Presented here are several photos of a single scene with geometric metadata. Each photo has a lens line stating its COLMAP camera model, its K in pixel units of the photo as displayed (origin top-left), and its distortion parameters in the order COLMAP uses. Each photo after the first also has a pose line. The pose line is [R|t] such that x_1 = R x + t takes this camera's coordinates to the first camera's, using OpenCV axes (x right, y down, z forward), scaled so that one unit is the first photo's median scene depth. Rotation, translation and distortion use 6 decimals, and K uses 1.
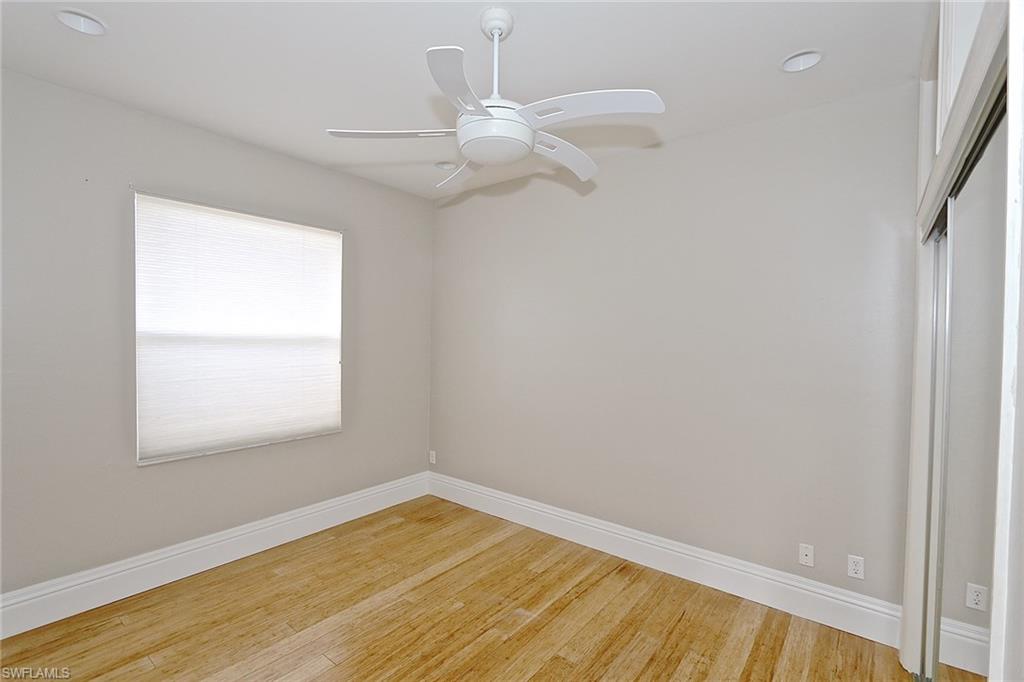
lens RADIAL K [[465.4, 0, 512.0], [0, 465.4, 341.0], [0, 0, 1]] dist [-0.017582, 0.000728]
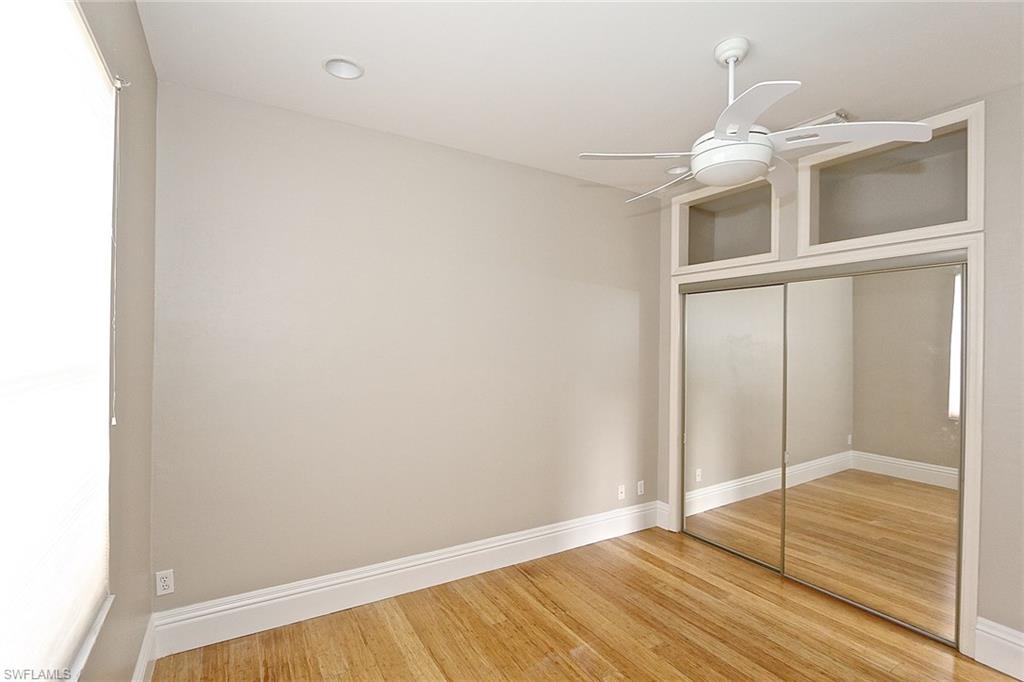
lens RADIAL K [[465.4, 0, 512.0], [0, 465.4, 341.0], [0, 0, 1]] dist [-0.017582, 0.000728]
pose [[0.358214, -0.008875, 0.933597, -0.798450], [0.003139, 0.999961, 0.008301, -0.029558], [-0.933634, -0.000043, 0.358228, 0.733452]]
